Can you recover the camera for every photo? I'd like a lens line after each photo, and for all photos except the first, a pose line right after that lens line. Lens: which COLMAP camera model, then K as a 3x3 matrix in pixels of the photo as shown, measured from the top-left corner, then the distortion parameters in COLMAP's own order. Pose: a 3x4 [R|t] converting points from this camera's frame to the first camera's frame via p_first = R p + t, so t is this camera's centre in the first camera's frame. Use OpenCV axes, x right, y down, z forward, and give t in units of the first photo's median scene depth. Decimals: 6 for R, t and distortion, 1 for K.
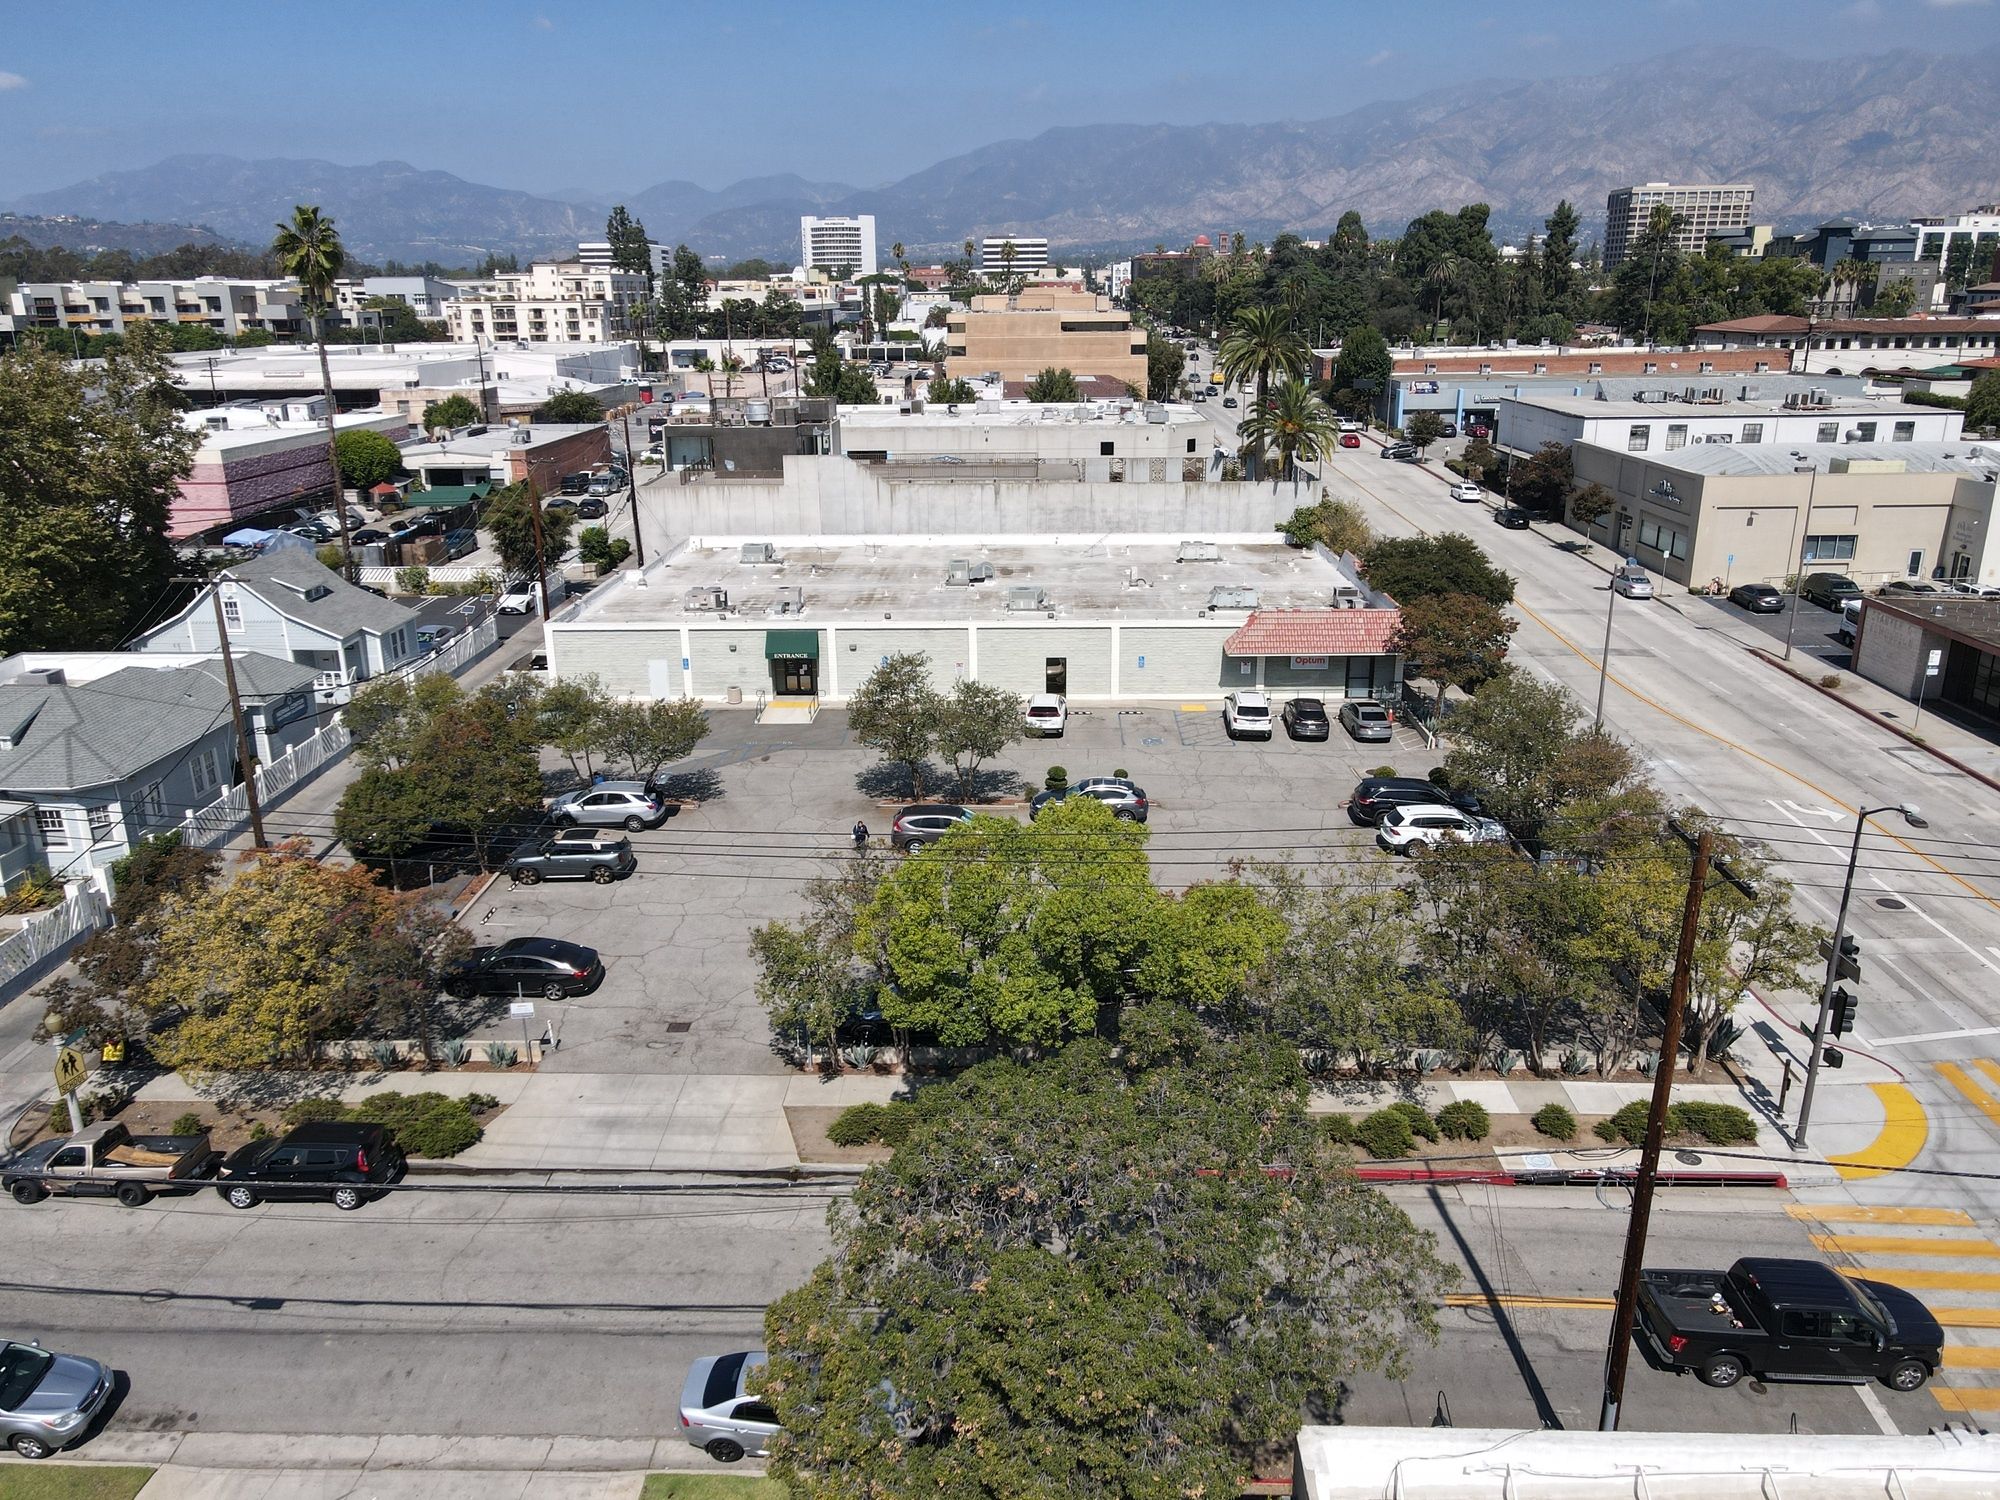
lens RADIAL K [[1466.7, 0, 1001.0], [0, 1466.7, 742.2], [0, 0, 1]] dist [0.016445, 0.002187]
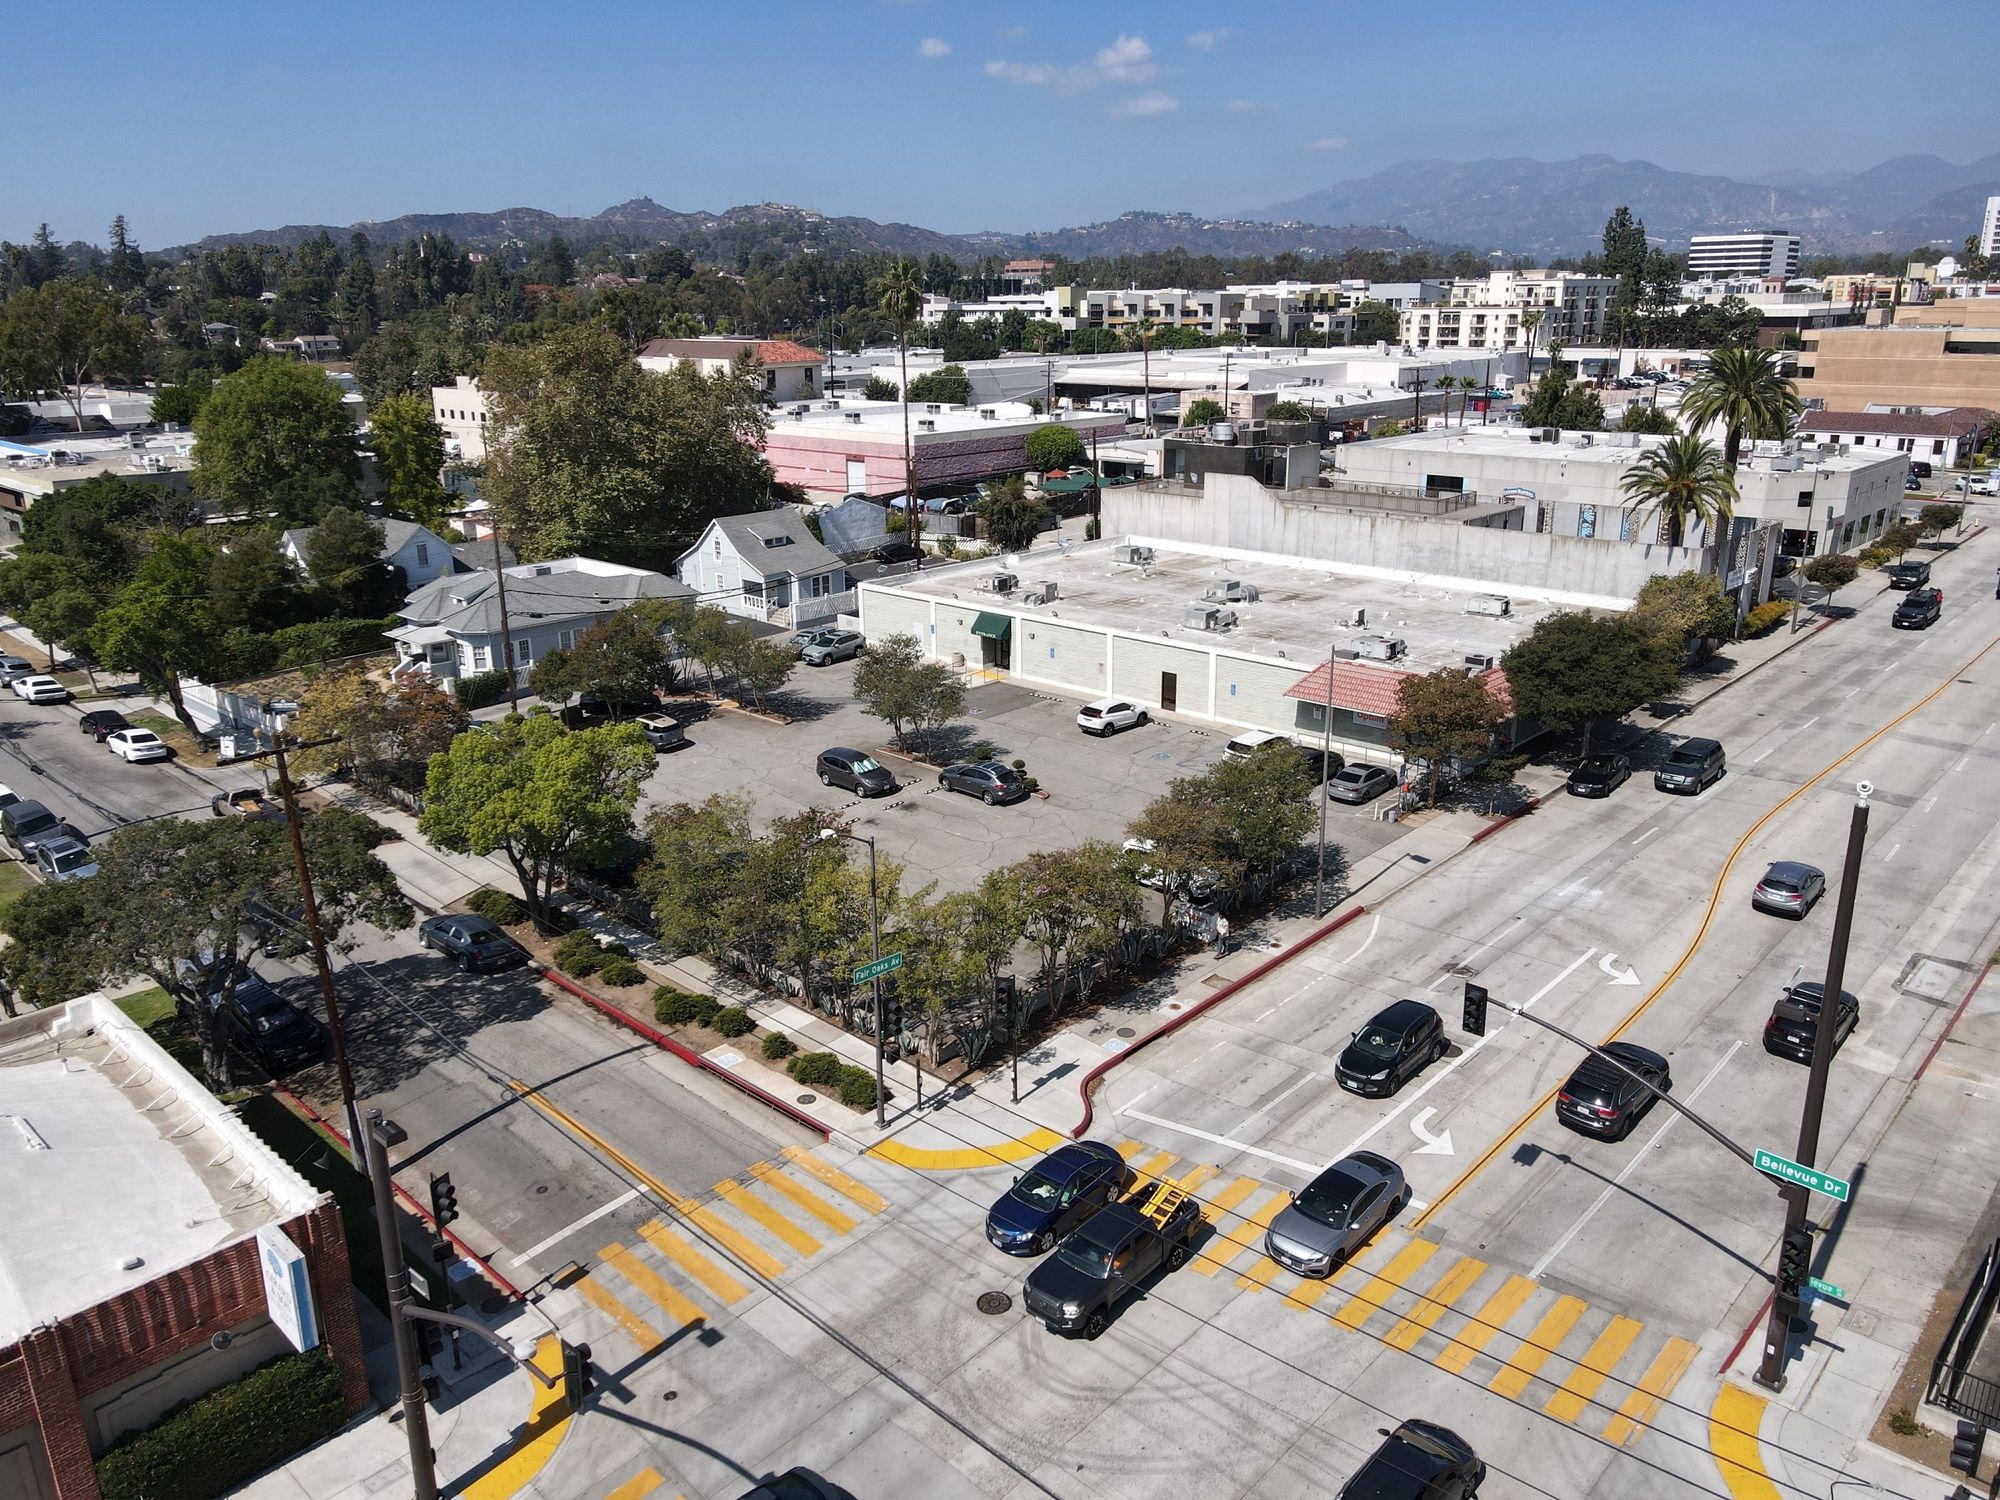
lens RADIAL K [[1466.7, 0, 1008.4], [0, 1466.7, 761.3], [0, 0, 1]] dist [0.016445, 0.002187]
pose [[0.745755, 0.205445, -0.633752, 0.302274], [-0.195012, 0.976916, 0.087214, -0.029870], [0.637040, 0.058549, 0.768604, 0.036573]]
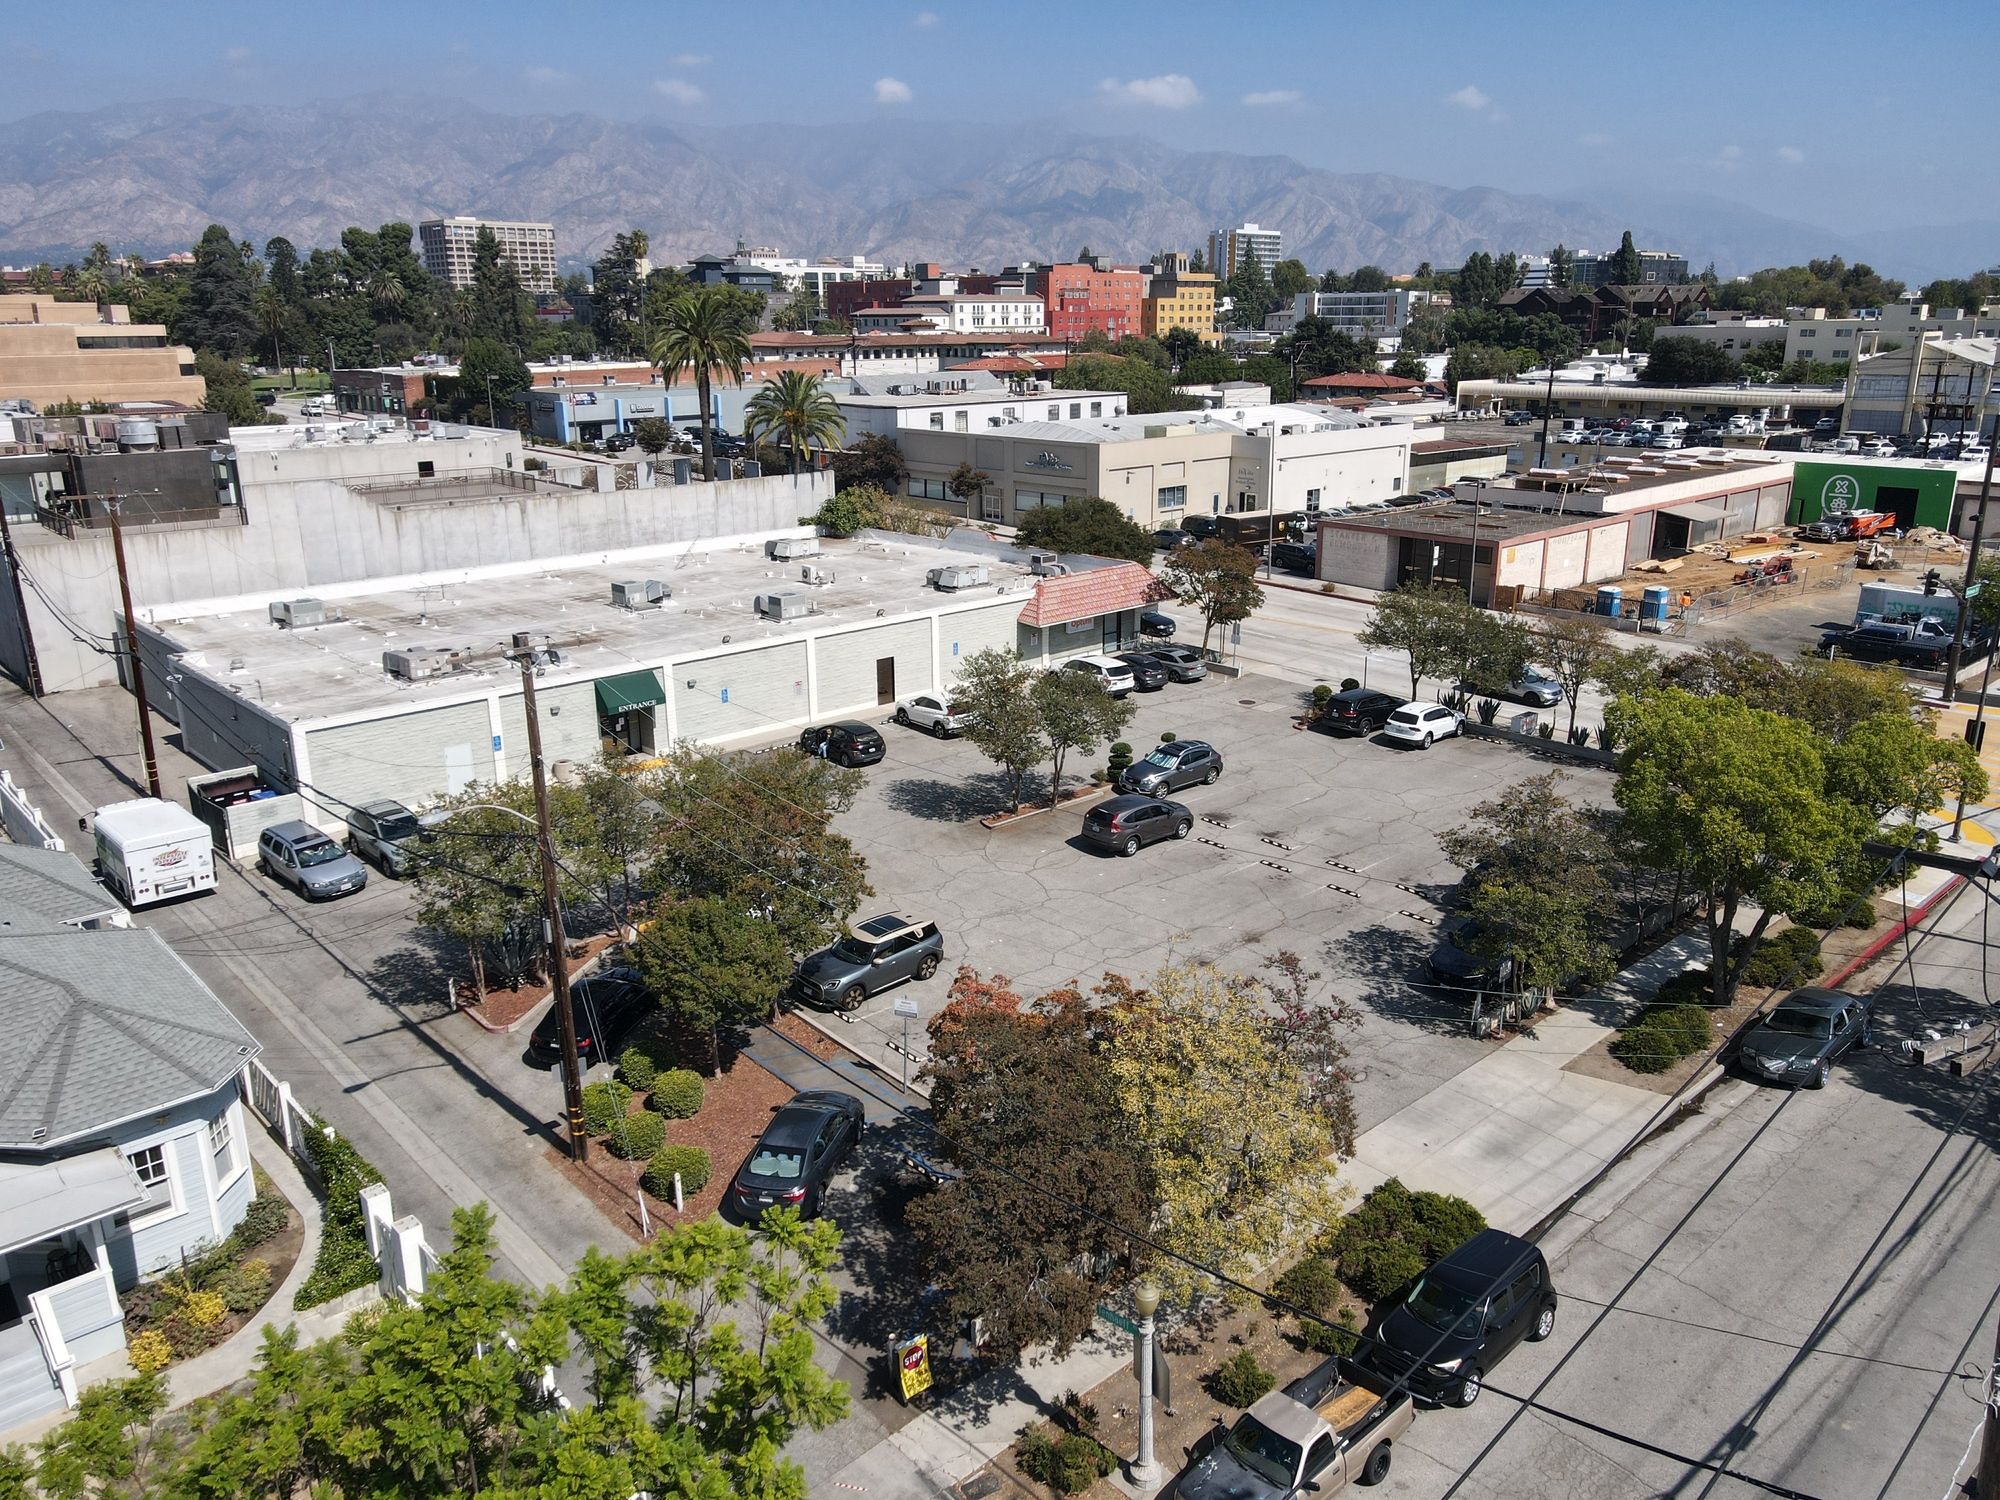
lens RADIAL K [[1466.7, 0, 1005.8], [0, 1466.7, 745.2], [0, 0, 1]] dist [0.016445, 0.002187]
pose [[0.714928, -0.193976, 0.671753, -0.243639], [0.207375, 0.976344, 0.061226, -0.020648], [-0.667738, 0.095533, 0.738241, 0.128838]]
